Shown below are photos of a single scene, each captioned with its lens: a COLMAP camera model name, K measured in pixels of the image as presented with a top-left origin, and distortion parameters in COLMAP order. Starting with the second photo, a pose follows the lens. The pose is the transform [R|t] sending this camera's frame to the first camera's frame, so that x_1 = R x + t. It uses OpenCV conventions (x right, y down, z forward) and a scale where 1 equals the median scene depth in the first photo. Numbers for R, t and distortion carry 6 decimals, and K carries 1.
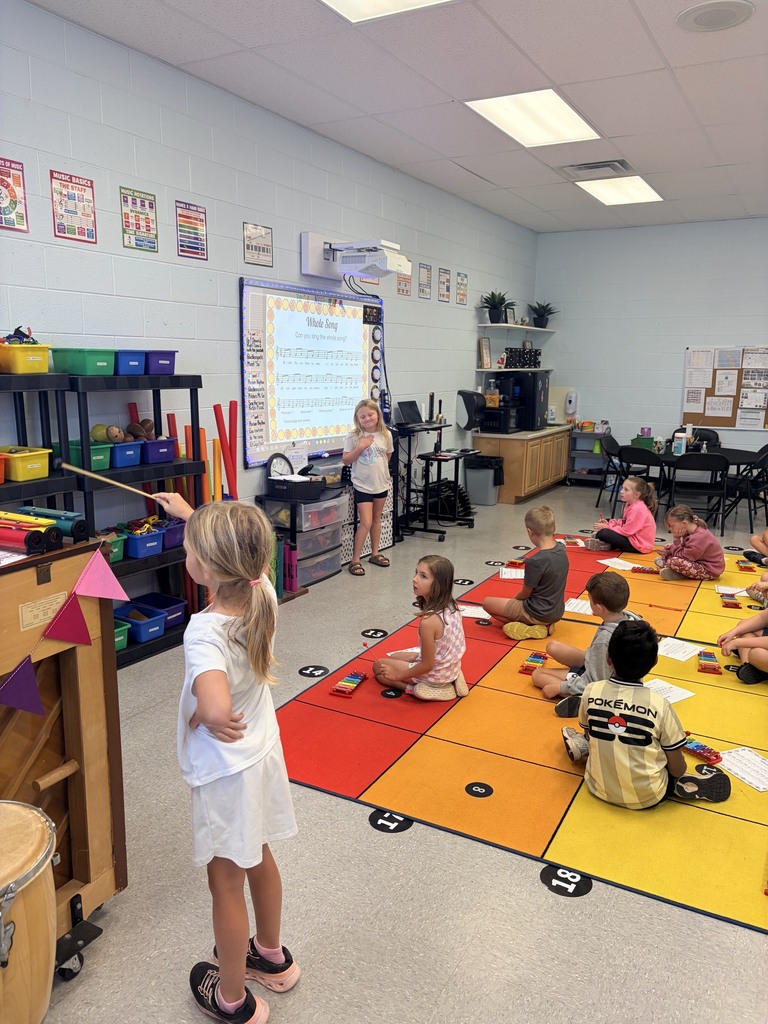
lens RADIAL K [[796.0, 0, 384.0], [0, 796.0, 512.0], [0, 0, 1]] dist [0.042461, 0.000801]
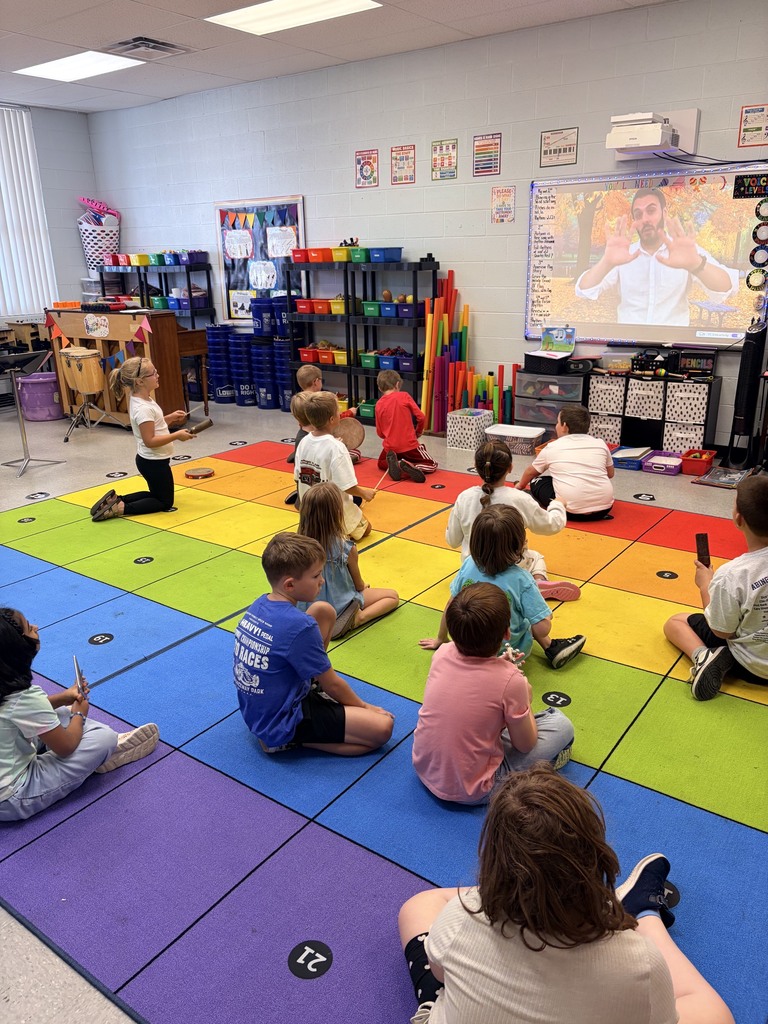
lens RADIAL K [[796.0, 0, 384.0], [0, 796.0, 512.0], [0, 0, 1]] dist [0.042461, 0.000801]
pose [[-0.150540, 0.307341, -0.939616, 1.377360], [-0.164065, 0.929501, 0.330318, -0.218902], [0.974895, 0.203884, -0.089504, 1.148525]]
